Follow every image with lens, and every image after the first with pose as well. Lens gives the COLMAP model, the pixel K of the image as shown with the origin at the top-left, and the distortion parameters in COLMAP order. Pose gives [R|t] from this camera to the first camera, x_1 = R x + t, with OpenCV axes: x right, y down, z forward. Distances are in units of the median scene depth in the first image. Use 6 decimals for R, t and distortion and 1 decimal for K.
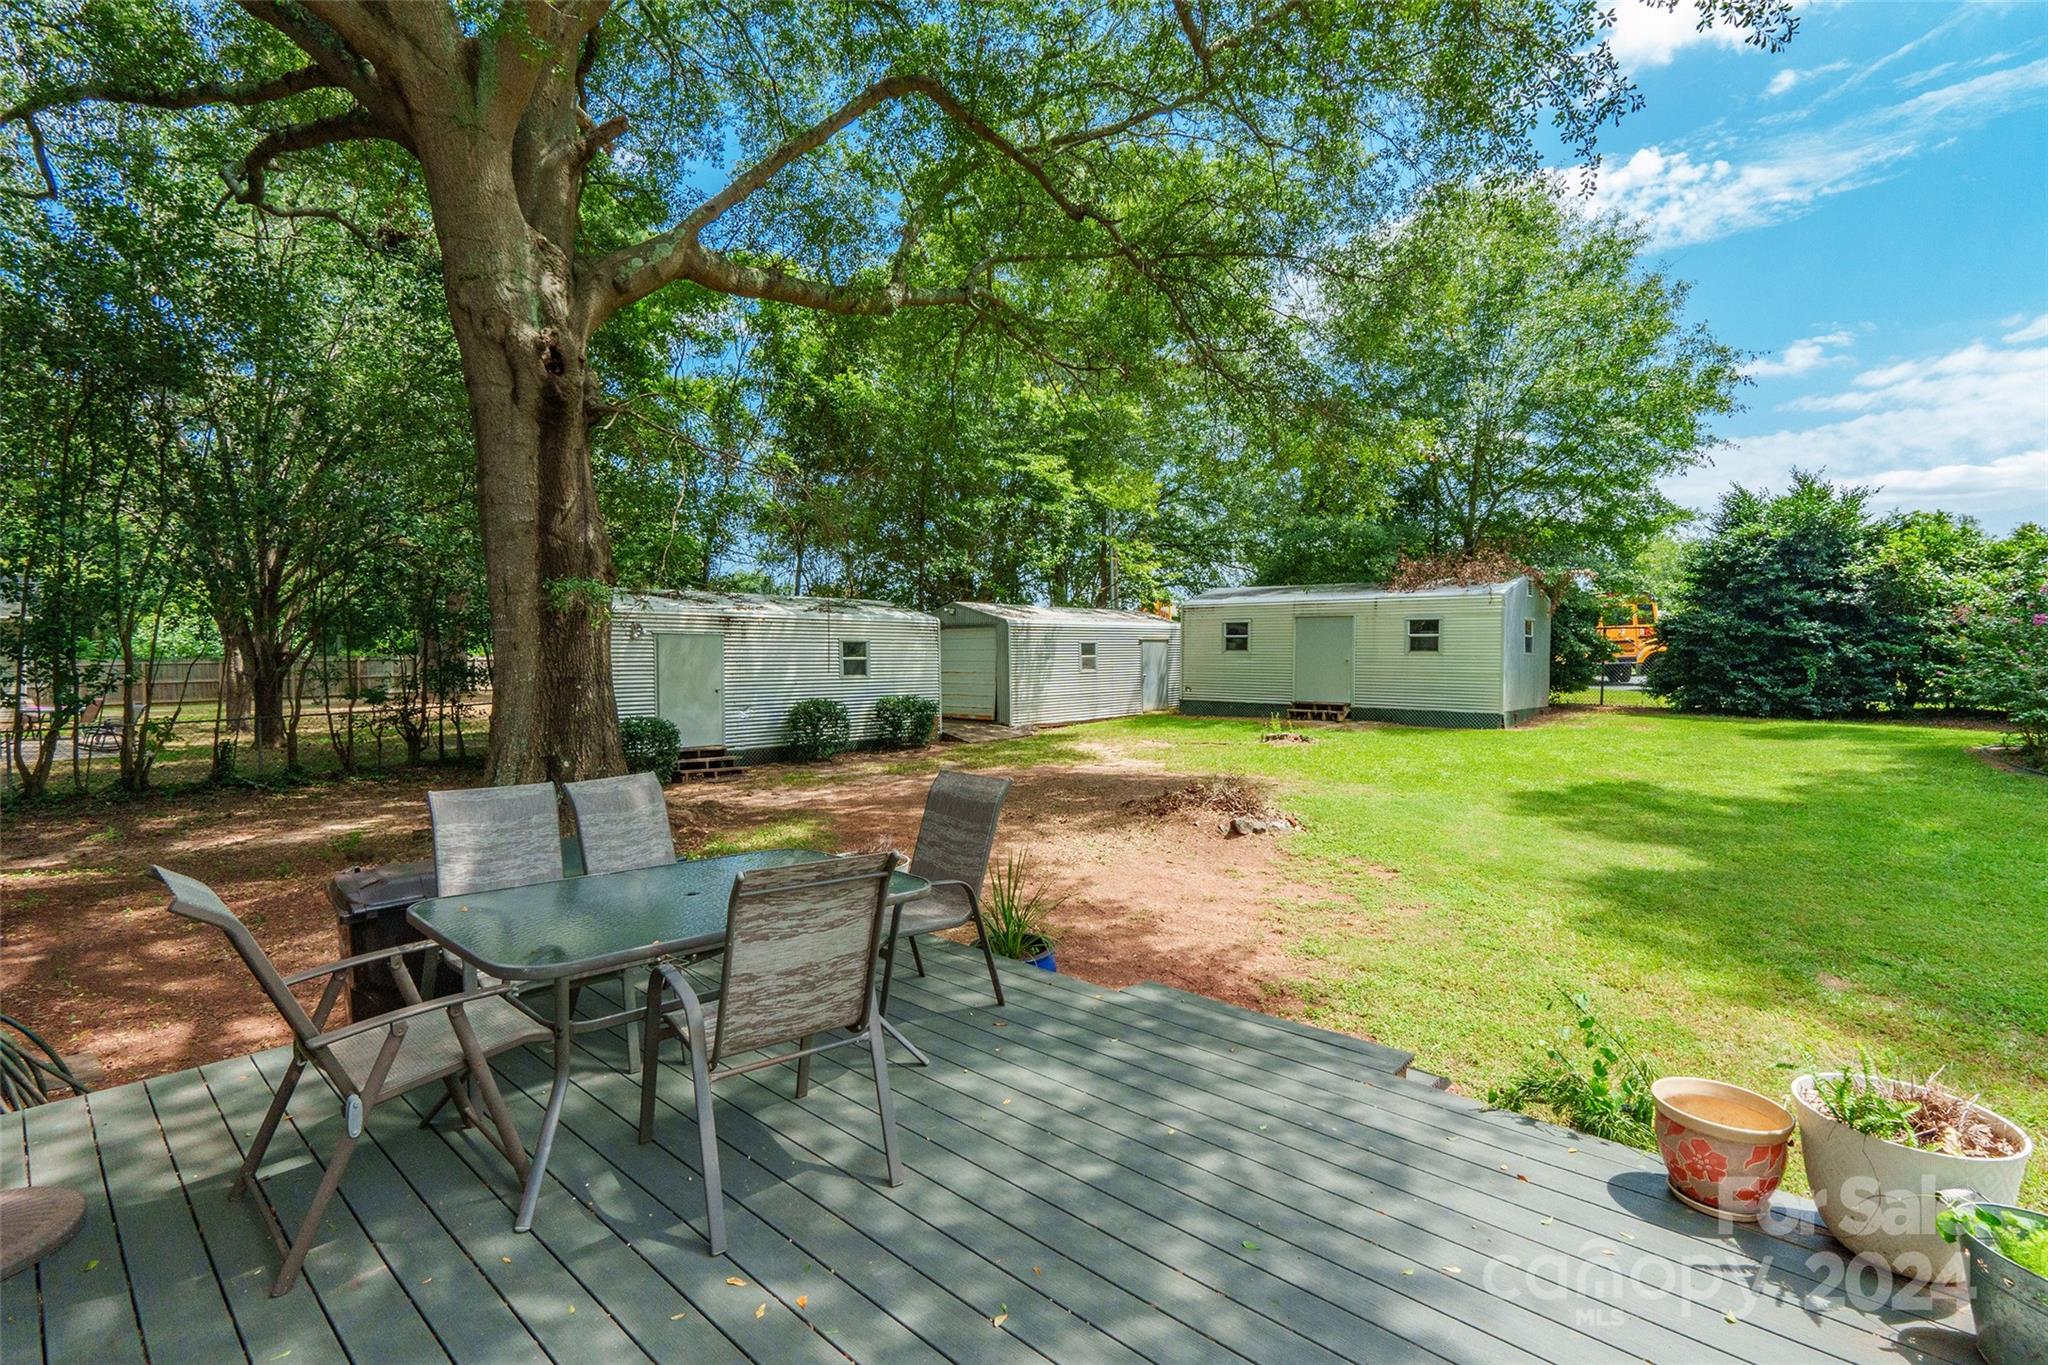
lens RADIAL K [[950.8, 0, 1019.8], [0, 950.8, 679.3], [0, 0, 1]] dist [-0.005861, -0.000450]
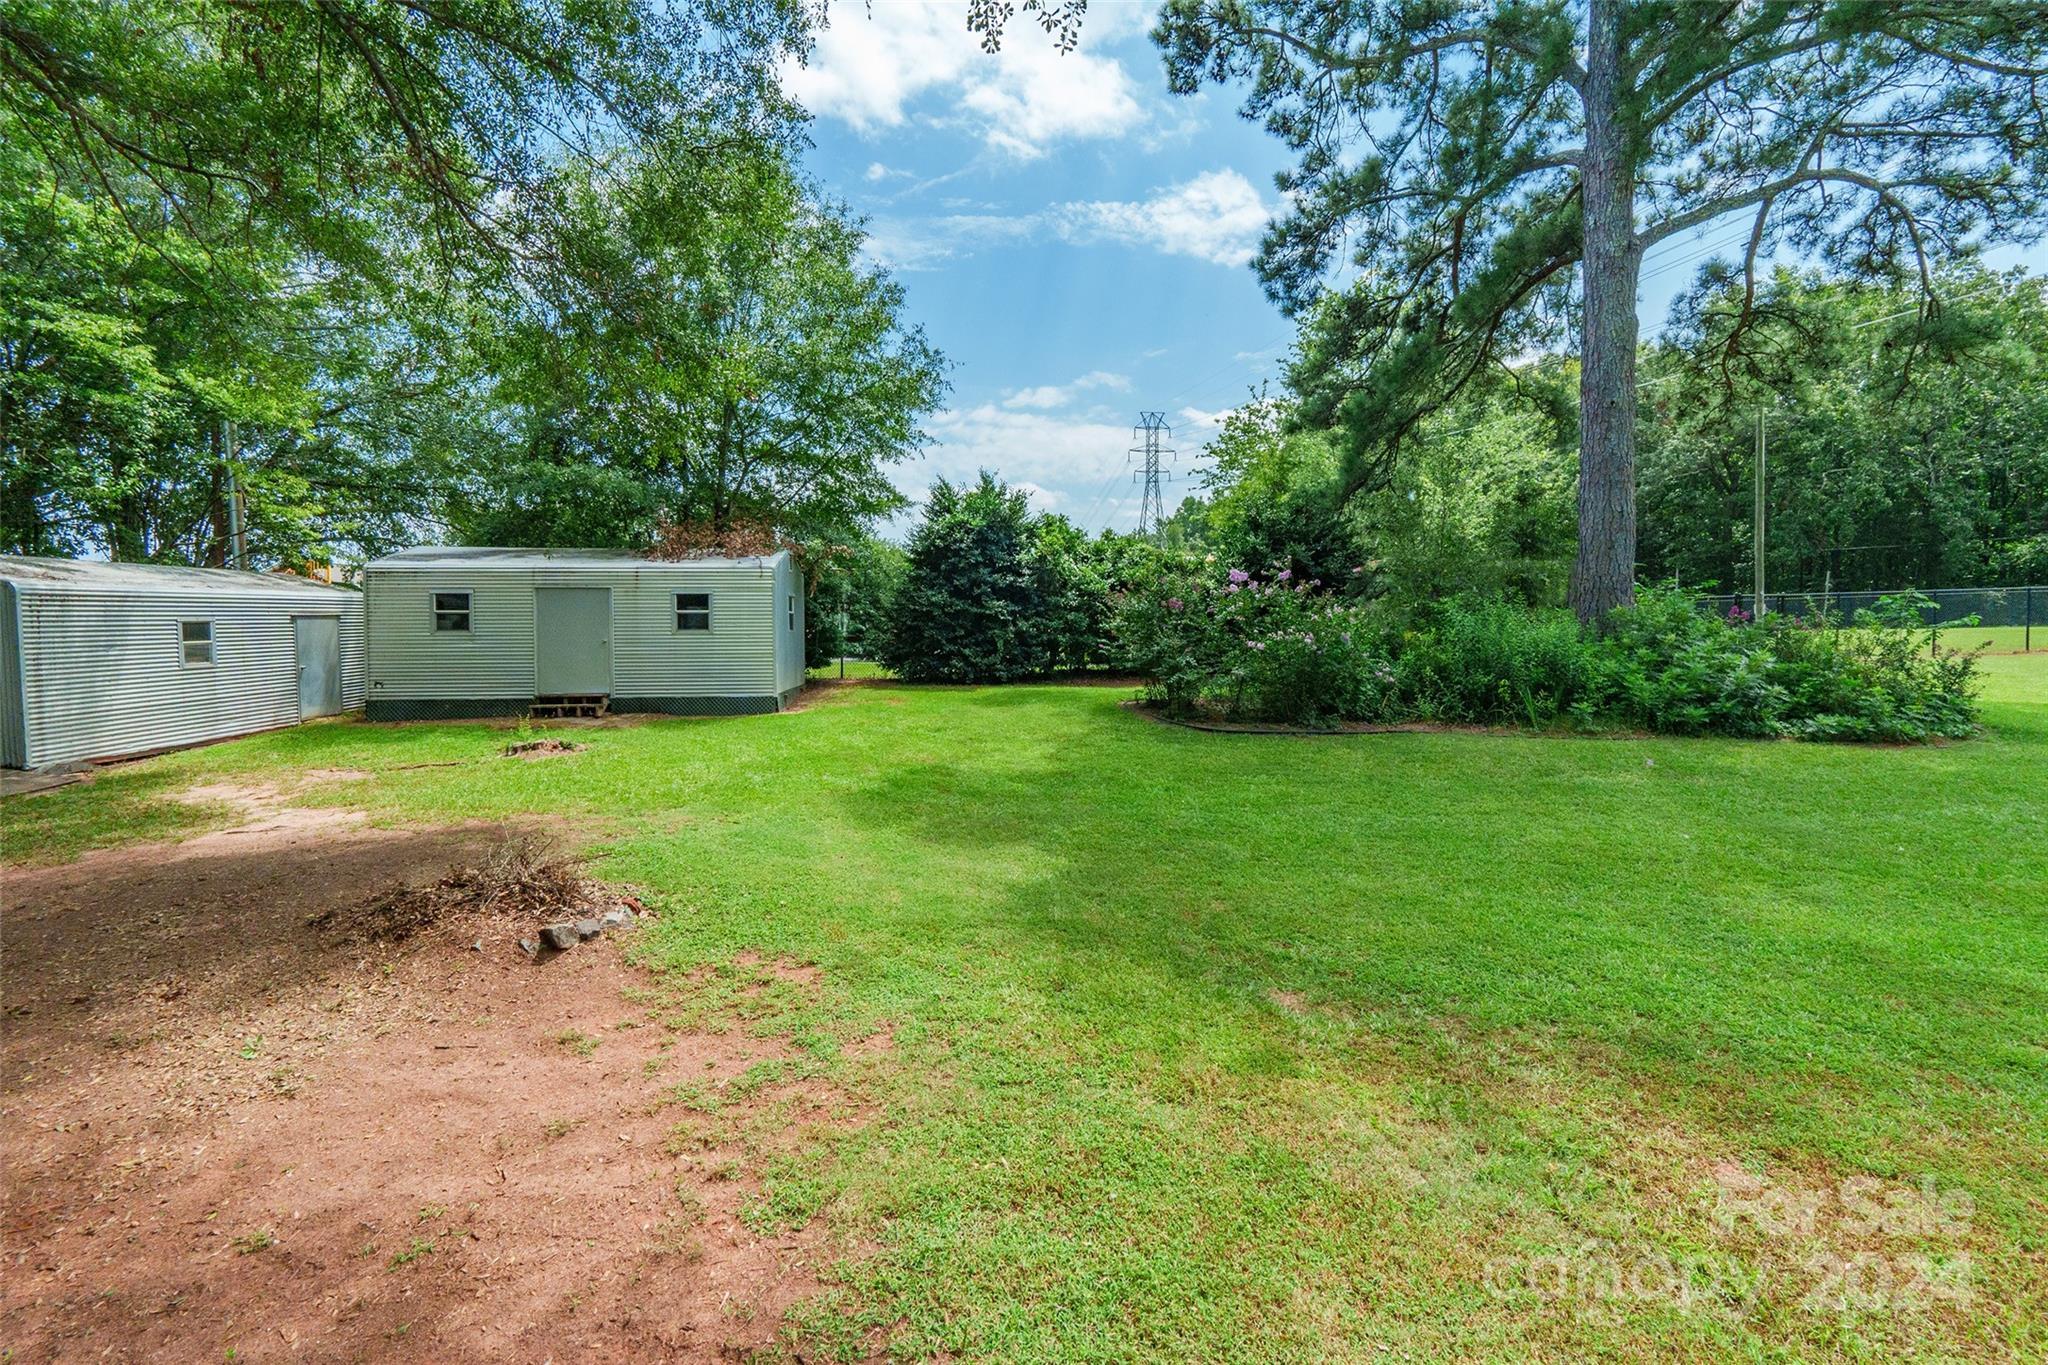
lens RADIAL K [[950.8, 0, 996.8], [0, 950.8, 651.7], [0, 0, 1]] dist [-0.005861, -0.000450]
pose [[0.707930, -0.026174, 0.705797, 0.003538], [0.024664, 0.999620, 0.012331, -0.012389], [-0.705852, 0.008678, 0.708306, 0.168791]]
